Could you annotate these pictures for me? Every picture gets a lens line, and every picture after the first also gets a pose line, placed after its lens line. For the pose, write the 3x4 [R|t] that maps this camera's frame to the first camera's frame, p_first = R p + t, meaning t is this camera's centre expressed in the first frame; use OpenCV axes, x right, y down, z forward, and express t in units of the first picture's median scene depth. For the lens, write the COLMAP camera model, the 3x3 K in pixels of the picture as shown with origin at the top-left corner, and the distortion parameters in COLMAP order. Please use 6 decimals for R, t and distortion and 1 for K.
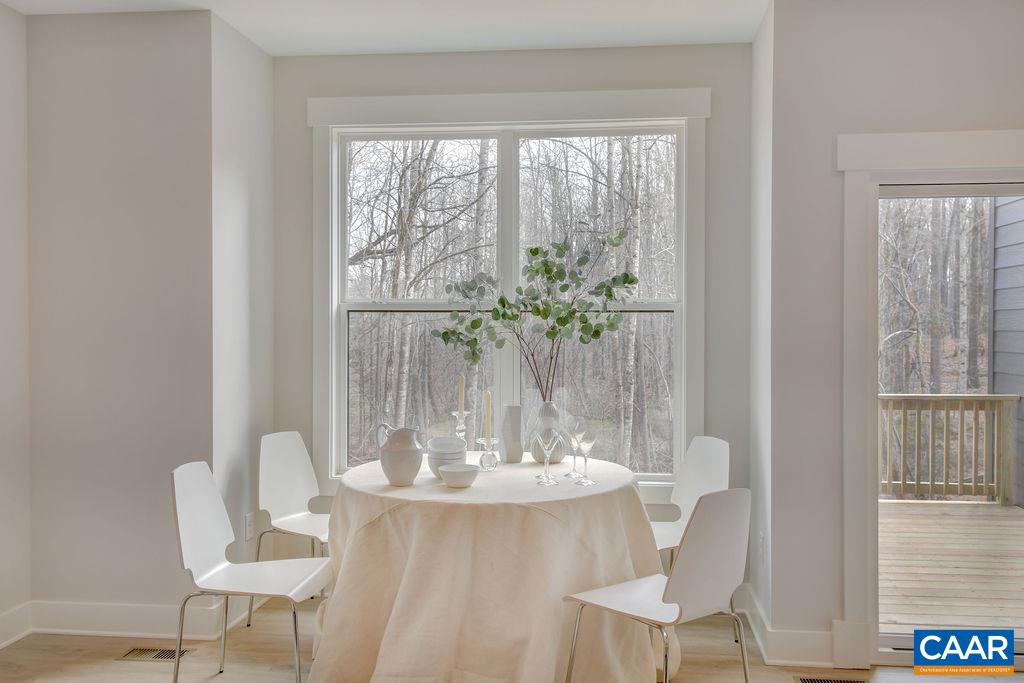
lens RADIAL K [[826.1, 0, 535.0], [0, 826.1, 329.4], [0, 0, 1]] dist [0.010710, 0.004142]
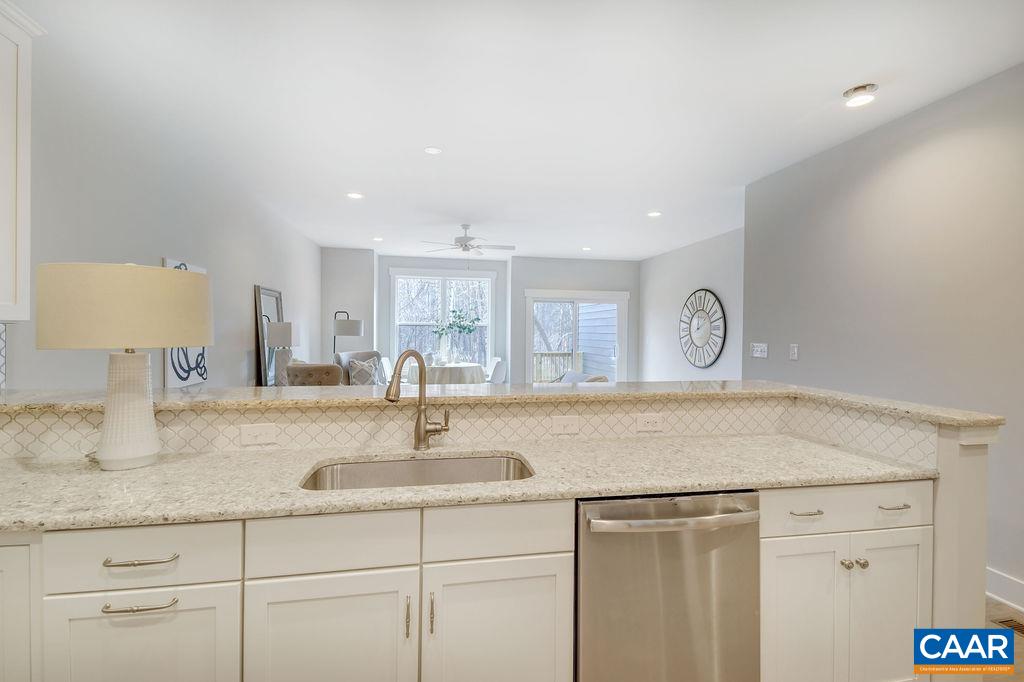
lens RADIAL K [[464.2, 0, 515.0], [0, 464.2, 335.5], [0, 0, 1]] dist [0.014769, 0.000003]
pose [[0.962378, 0.004681, 0.271674, -0.354229], [-0.006844, 0.999952, 0.007015, 0.004601], [-0.271628, -0.008610, 0.962364, -1.350047]]
